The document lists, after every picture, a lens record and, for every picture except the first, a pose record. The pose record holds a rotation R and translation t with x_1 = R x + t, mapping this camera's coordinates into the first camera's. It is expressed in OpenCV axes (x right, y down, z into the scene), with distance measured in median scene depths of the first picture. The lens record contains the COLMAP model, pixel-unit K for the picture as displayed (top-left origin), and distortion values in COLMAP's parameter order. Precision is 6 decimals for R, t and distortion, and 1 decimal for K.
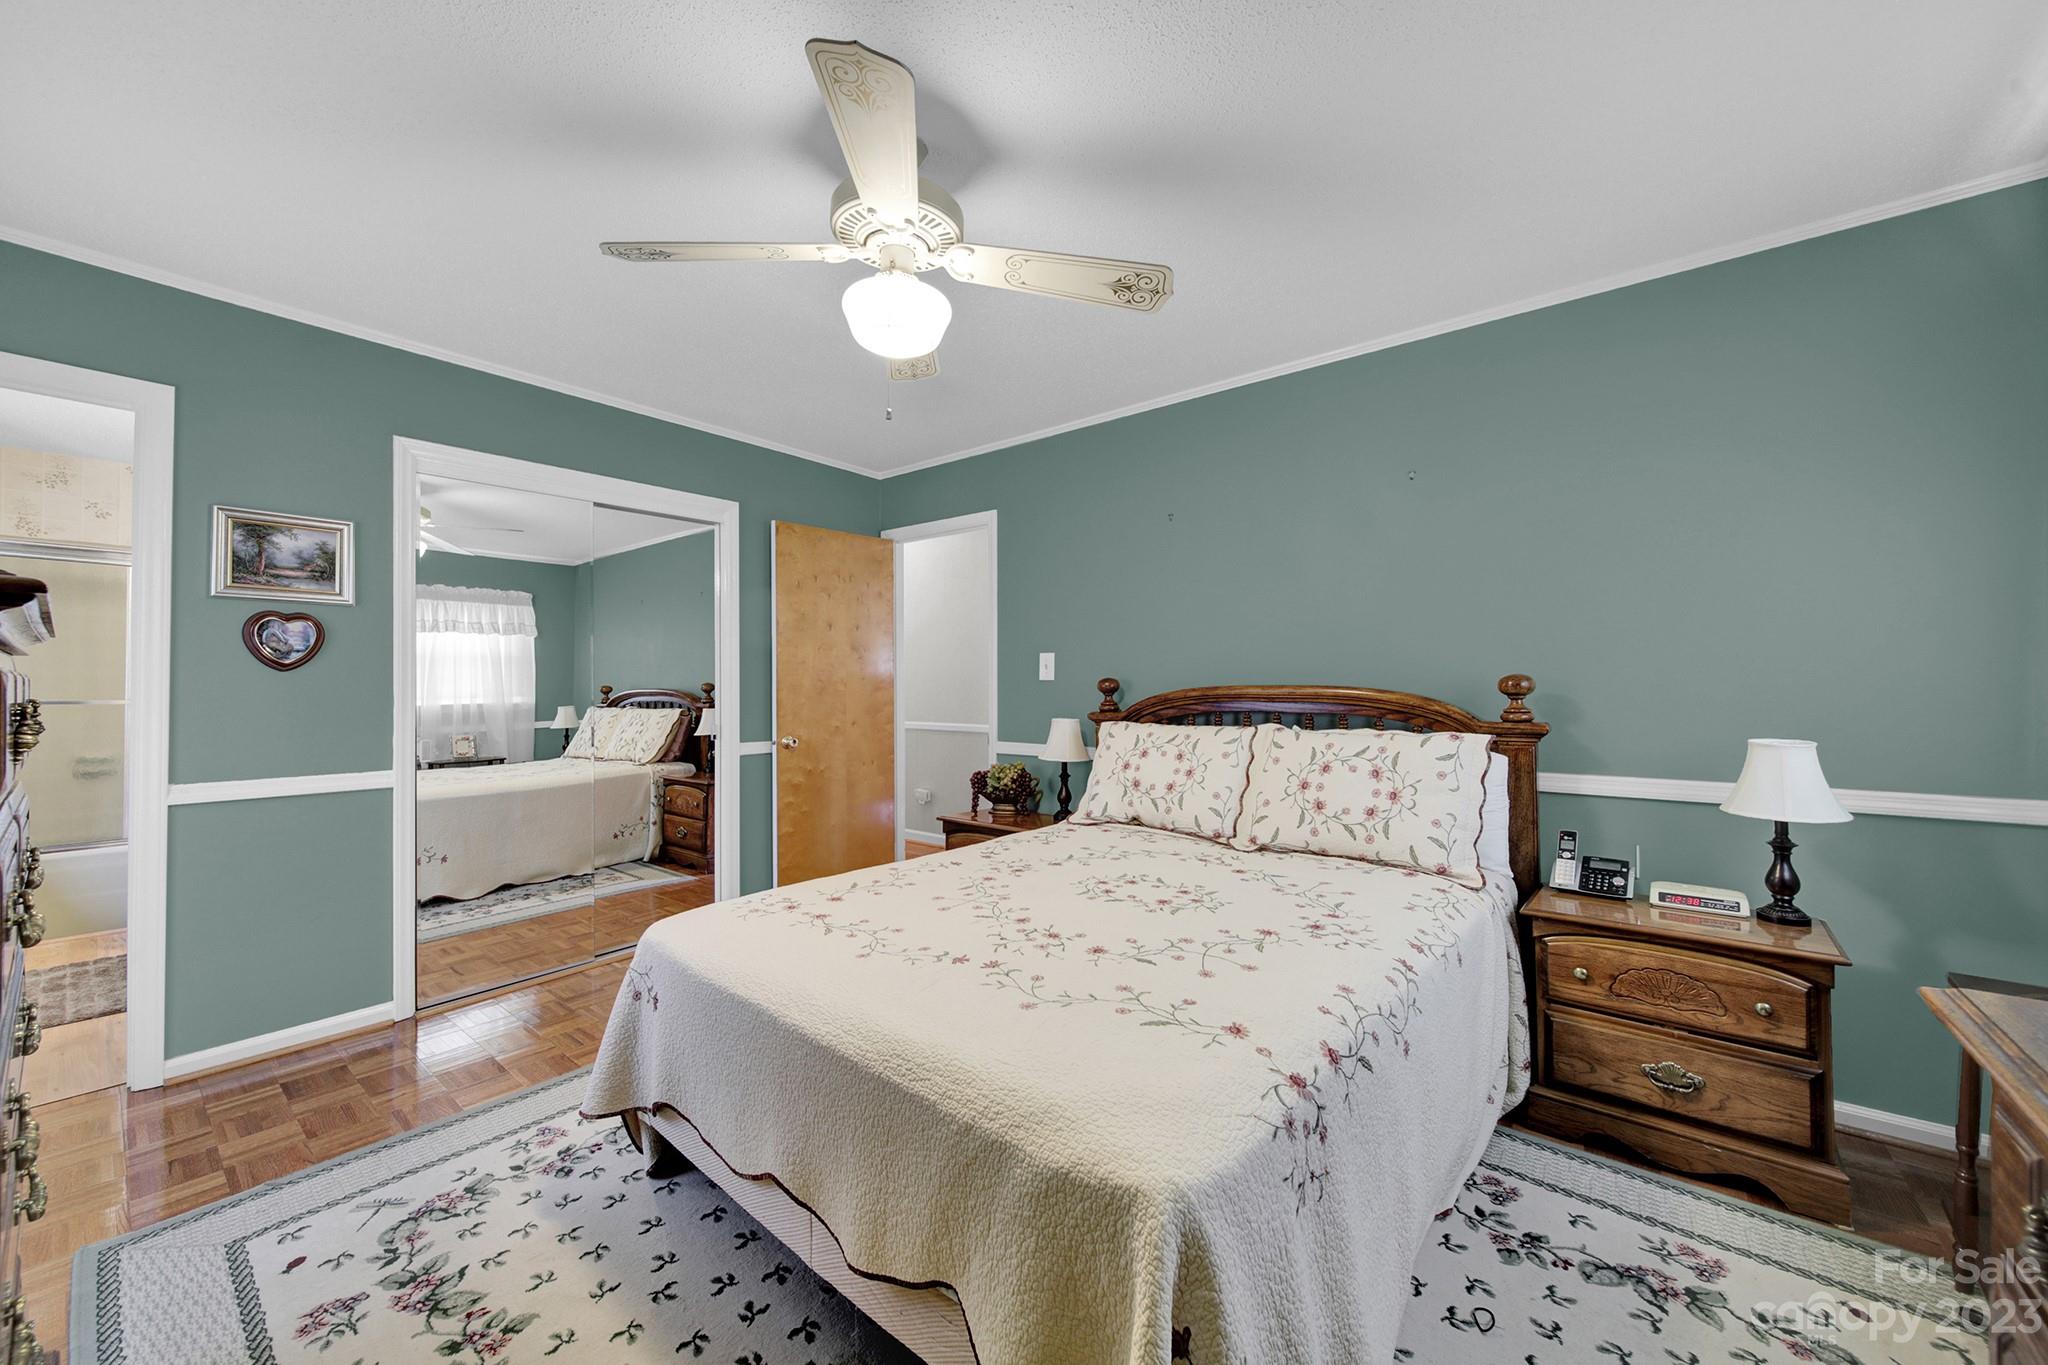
lens RADIAL K [[758.3, 0, 1024.0], [0, 758.3, 682.5], [0, 0, 1]] dist [-0.001816, -0.000132]
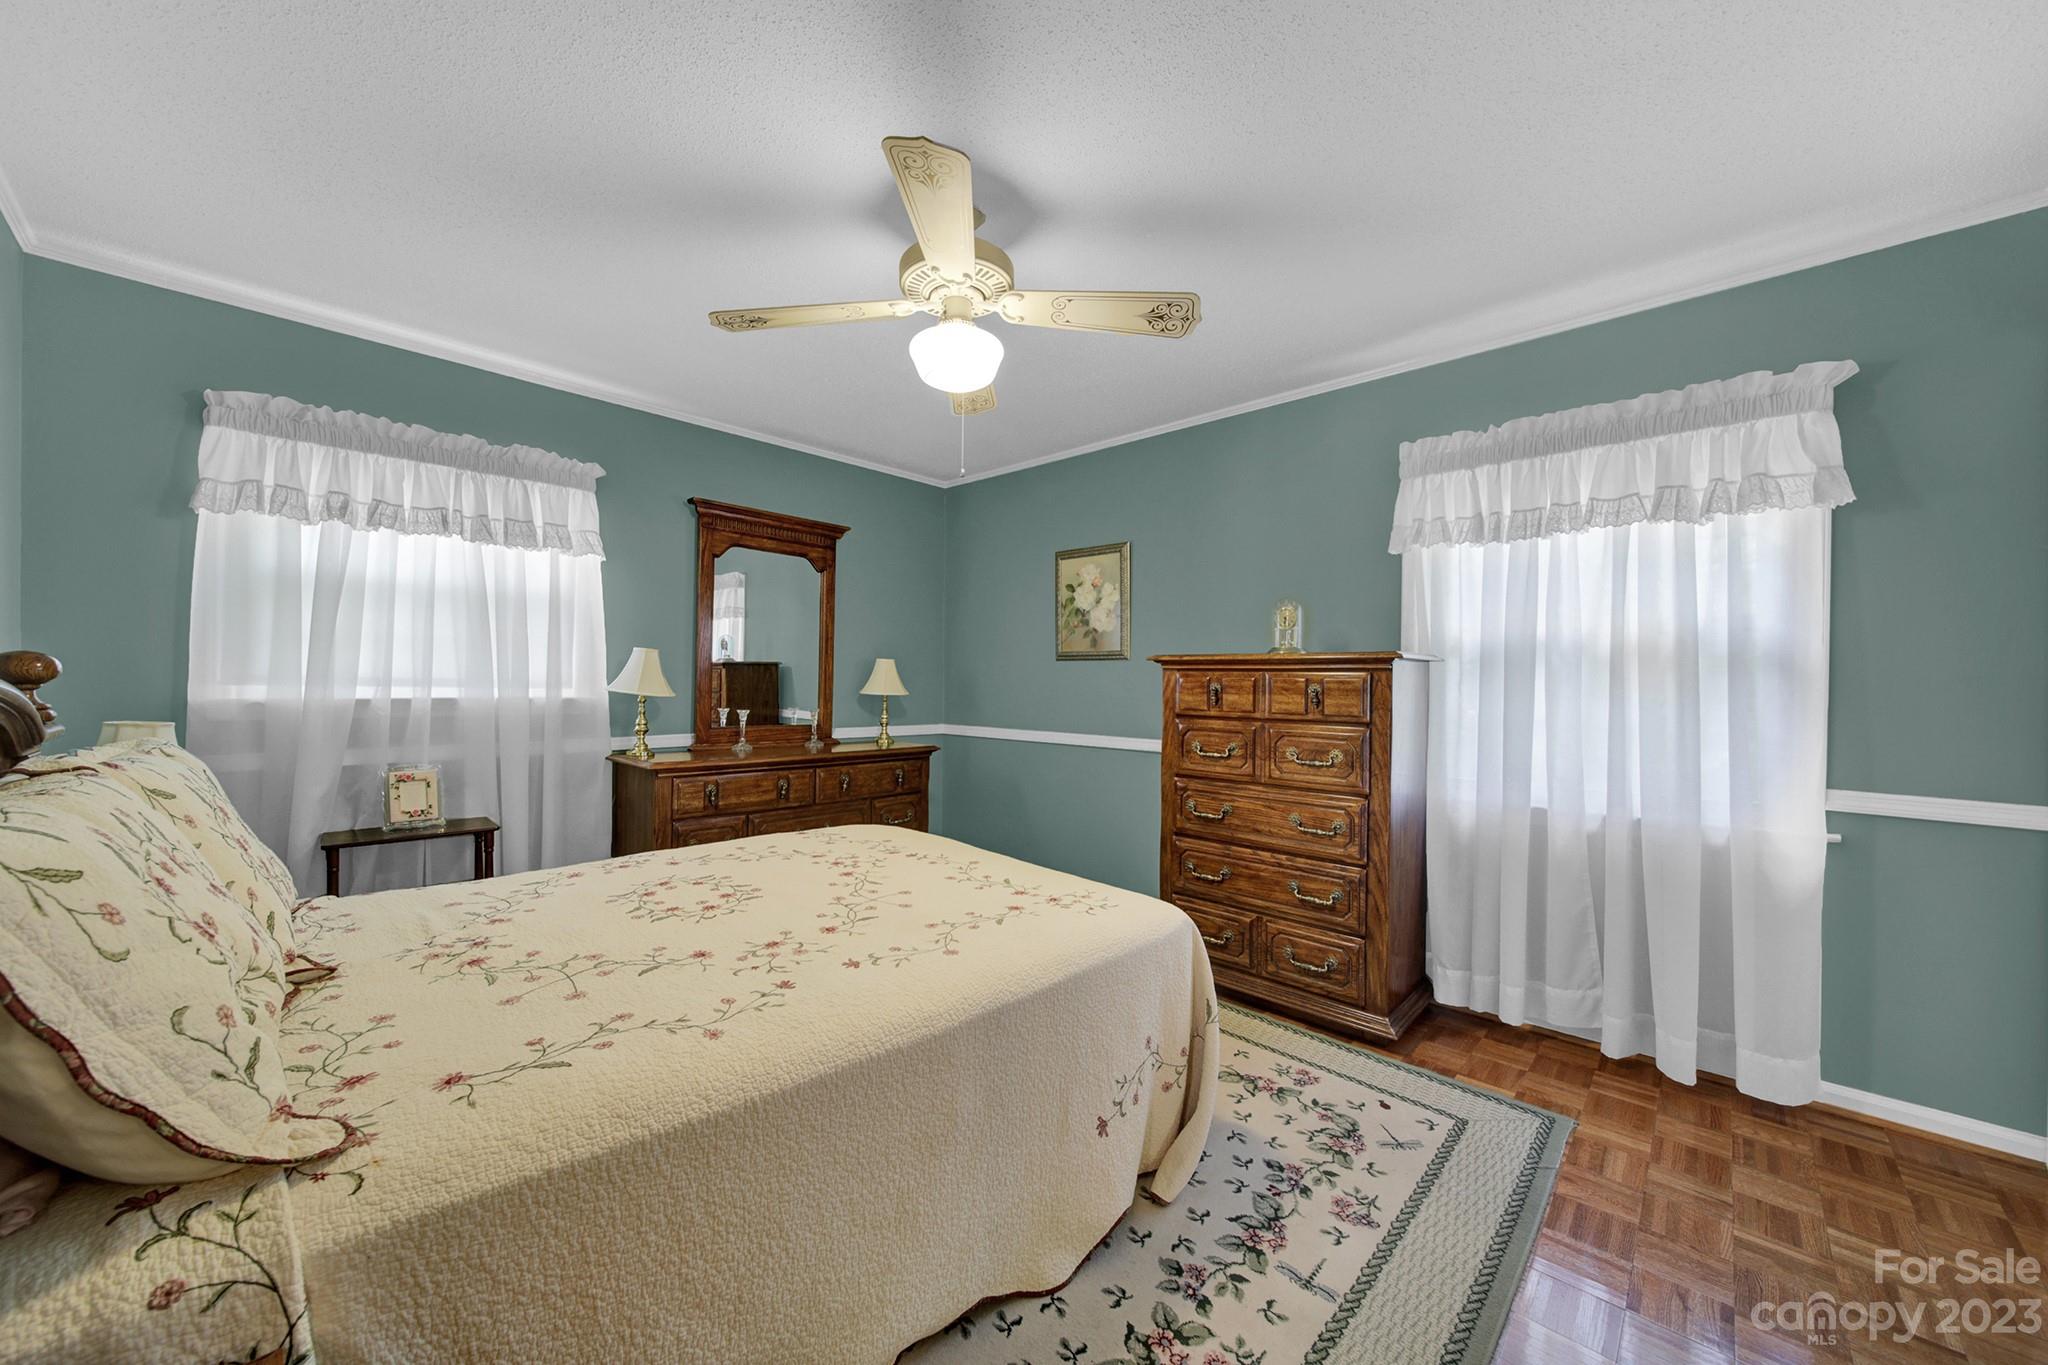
lens RADIAL K [[749.7, 0, 1030.3], [0, 749.7, 682.9], [0, 0, 1]] dist [-0.000372, 0.000024]
pose [[-0.997226, -0.011149, 0.073594, -0.344852], [-0.011075, 0.999938, 0.001401, 0.007834], [-0.073605, 0.000582, -0.997287, 1.989410]]
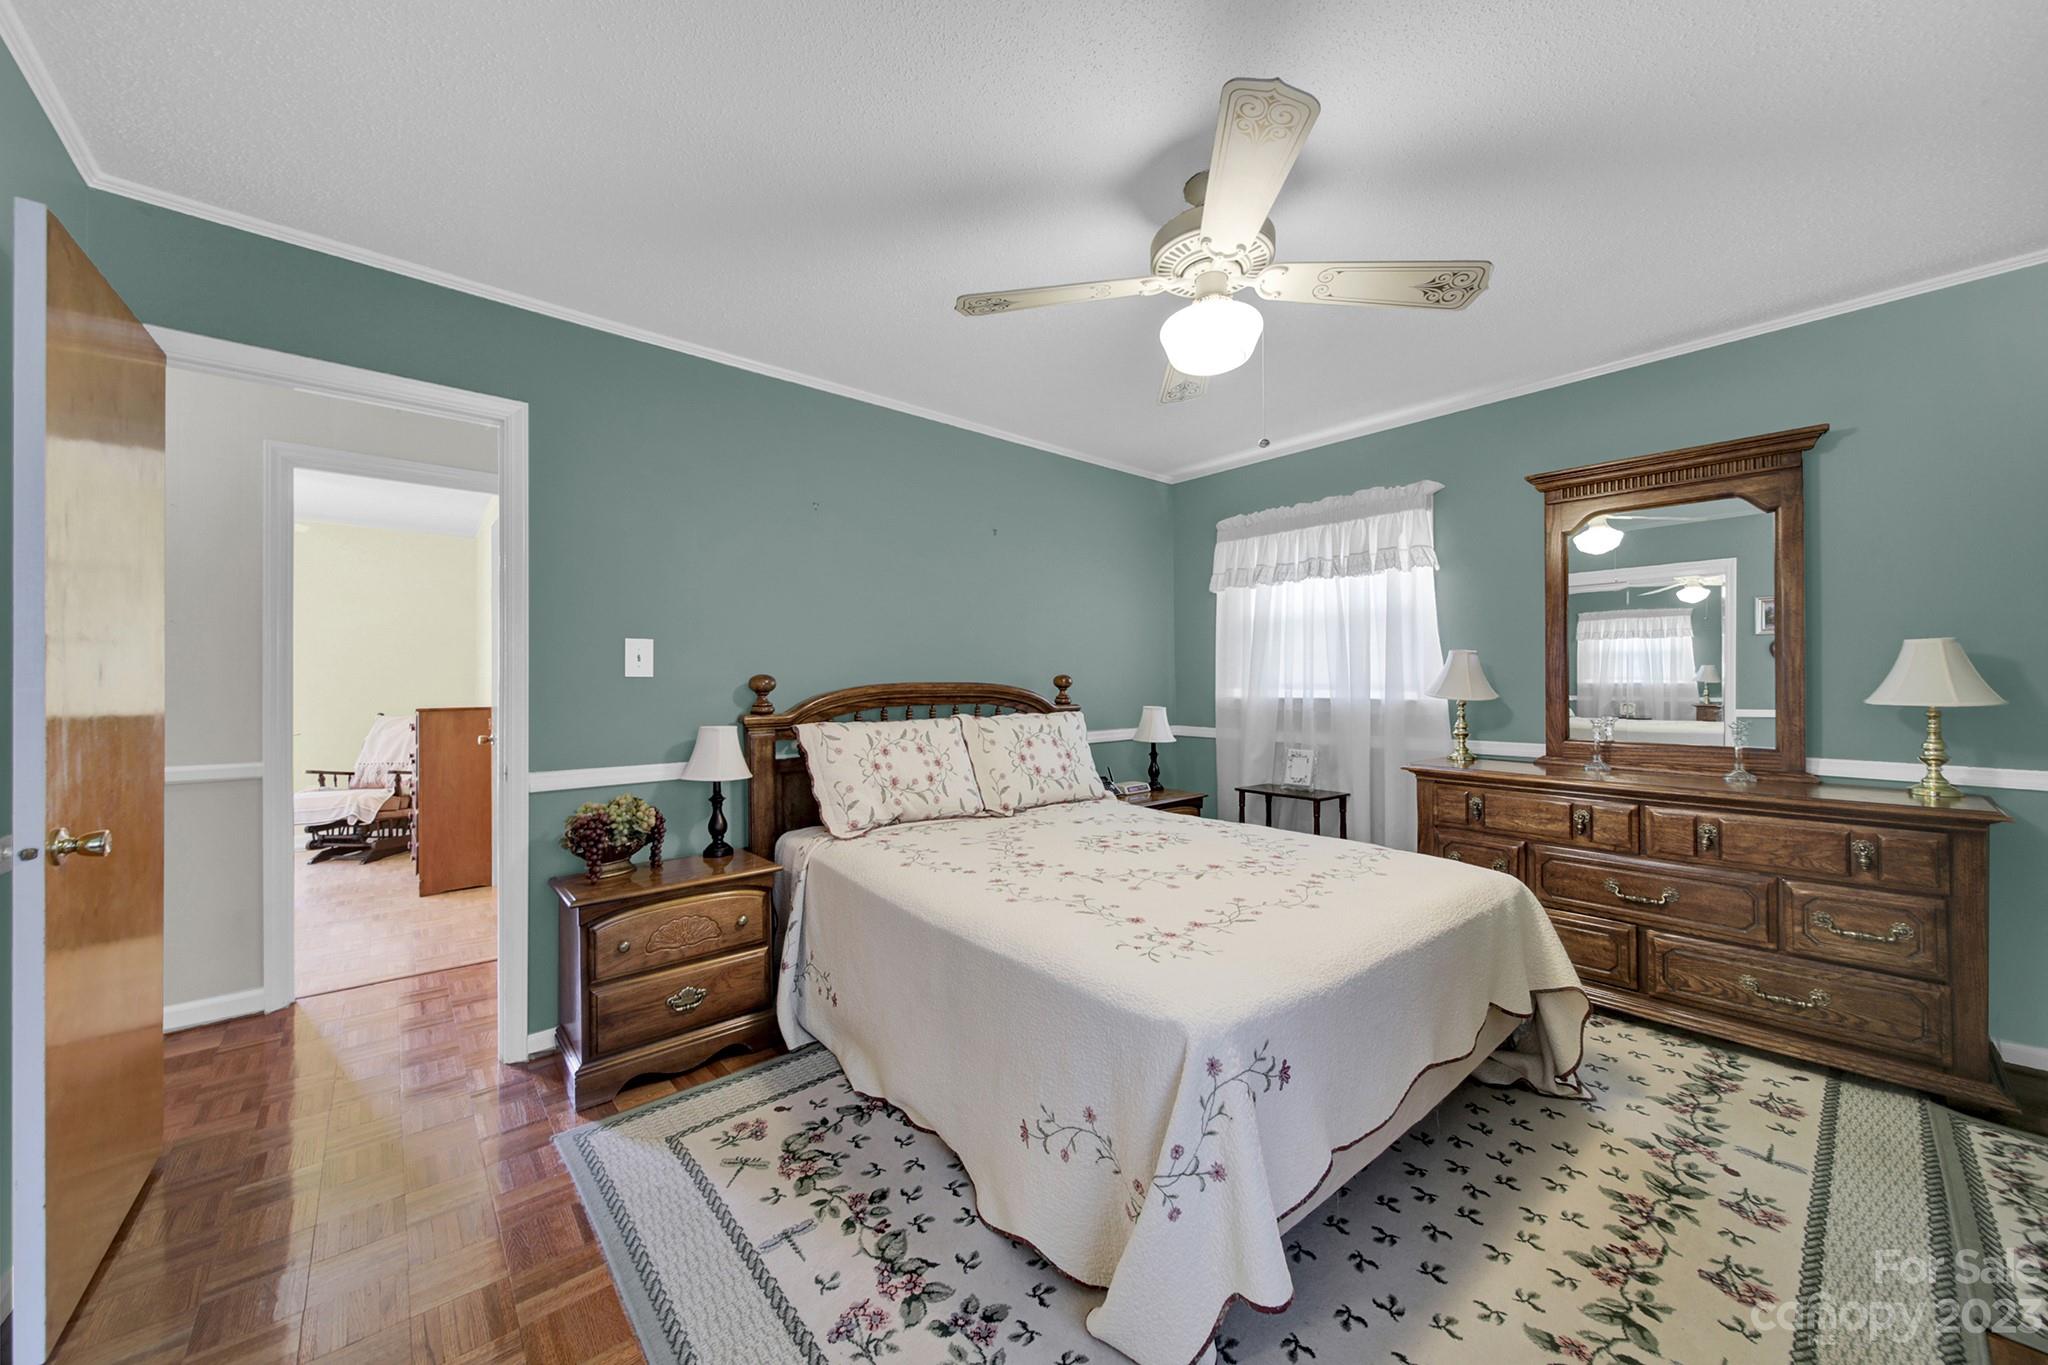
lens RADIAL K [[739.5, 0, 1020.5], [0, 739.5, 684.4], [0, 0, 1]] dist [-0.000347, -0.000150]
pose [[0.181386, -0.002995, 0.983407, -1.163442], [0.004353, 0.999988, 0.002242, 0.008250], [-0.983402, 0.003874, 0.181397, 1.011210]]
